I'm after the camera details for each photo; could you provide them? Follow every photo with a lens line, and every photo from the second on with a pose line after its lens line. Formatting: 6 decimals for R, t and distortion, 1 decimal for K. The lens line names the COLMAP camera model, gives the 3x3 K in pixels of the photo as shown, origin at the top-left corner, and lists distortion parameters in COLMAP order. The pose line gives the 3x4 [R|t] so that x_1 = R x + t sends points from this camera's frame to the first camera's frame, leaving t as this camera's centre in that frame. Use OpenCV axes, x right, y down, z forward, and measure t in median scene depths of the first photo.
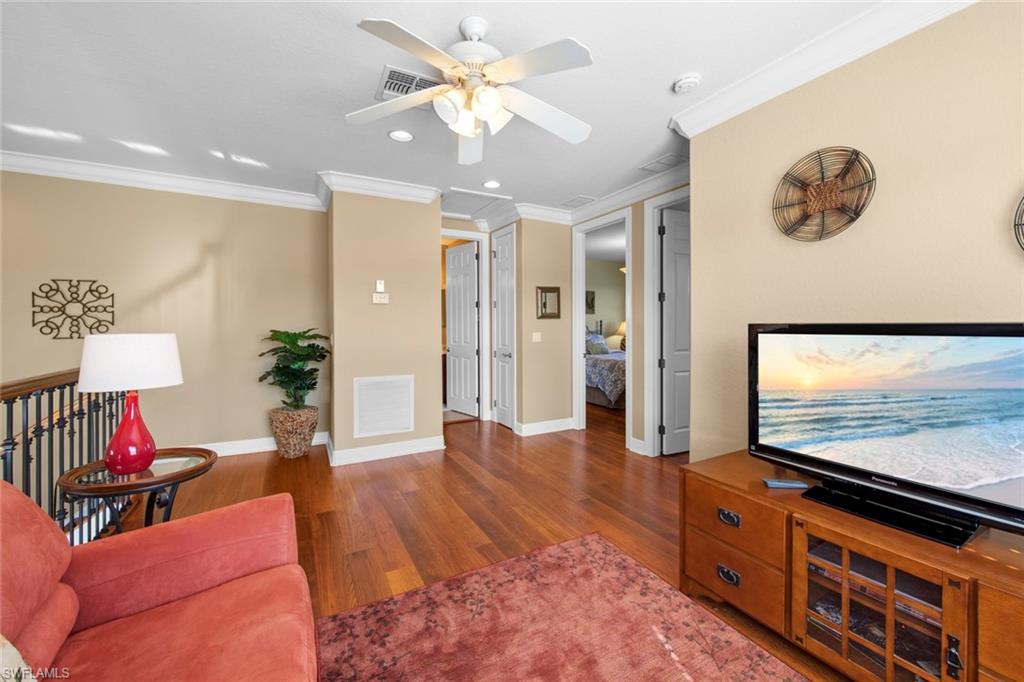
lens RADIAL K [[403.3, 0, 513.1], [0, 403.3, 330.1], [0, 0, 1]] dist [0.001316, -0.000200]
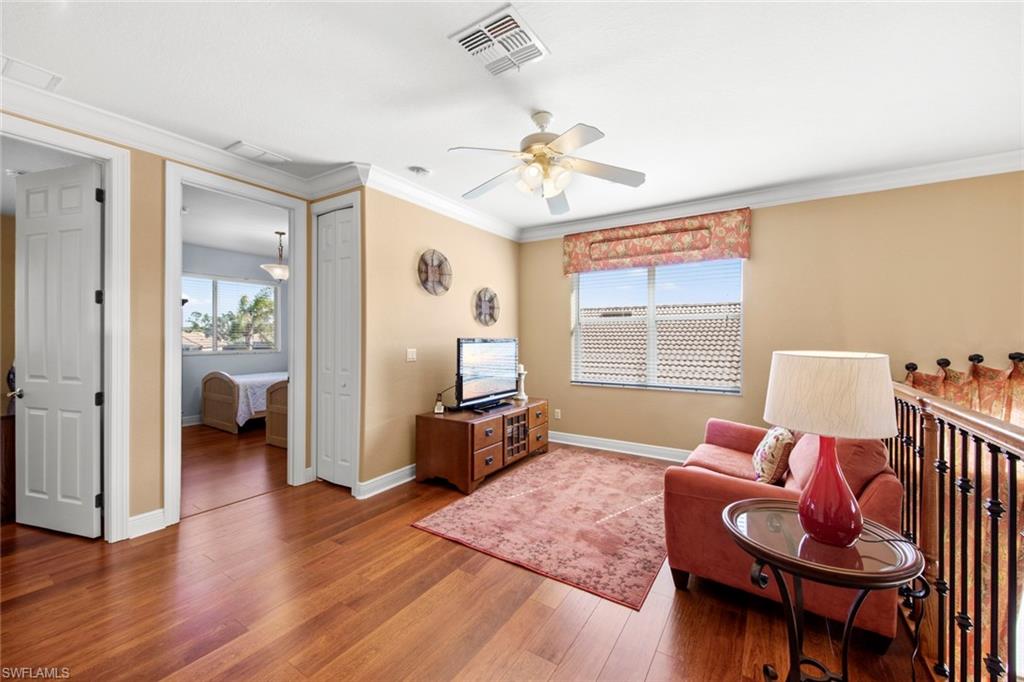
lens RADIAL K [[403.3, 0, 513.1], [0, 403.3, 330.1], [0, 0, 1]] dist [0.001316, -0.000200]
pose [[-0.473845, 0.008407, 0.880568, -1.216084], [0.006100, 0.999962, -0.006264, -0.040877], [-0.880587, 0.002404, -0.473878, 1.693131]]
